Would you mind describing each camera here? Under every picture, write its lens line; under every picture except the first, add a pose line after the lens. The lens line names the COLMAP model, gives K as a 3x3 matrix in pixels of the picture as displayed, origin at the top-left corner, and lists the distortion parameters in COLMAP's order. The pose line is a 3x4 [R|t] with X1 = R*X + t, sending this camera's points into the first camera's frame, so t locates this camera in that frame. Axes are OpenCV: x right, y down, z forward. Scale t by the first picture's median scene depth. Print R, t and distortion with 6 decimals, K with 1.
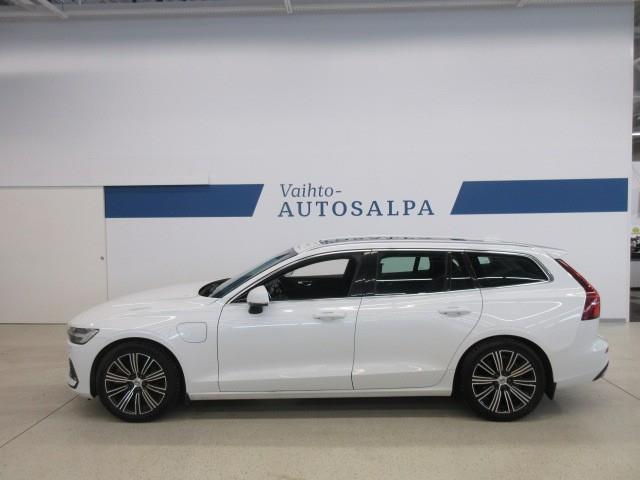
lens RADIAL K [[473.0, 0, 318.5], [0, 473.0, 240.3], [0, 0, 1]] dist [-0.004887, -0.004401]
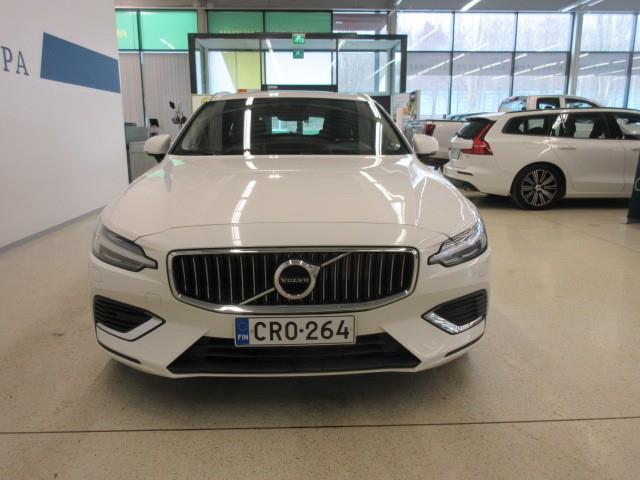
lens RADIAL K [[513.0, 0, 318.1], [0, 513.0, 237.9], [0, 0, 1]] dist [0.008811, -0.004996]
pose [[-0.085998, -0.192896, 0.977443, -0.560455], [0.036220, 0.979824, 0.196553, 0.044600], [-0.995637, 0.052306, -0.077277, 0.649560]]
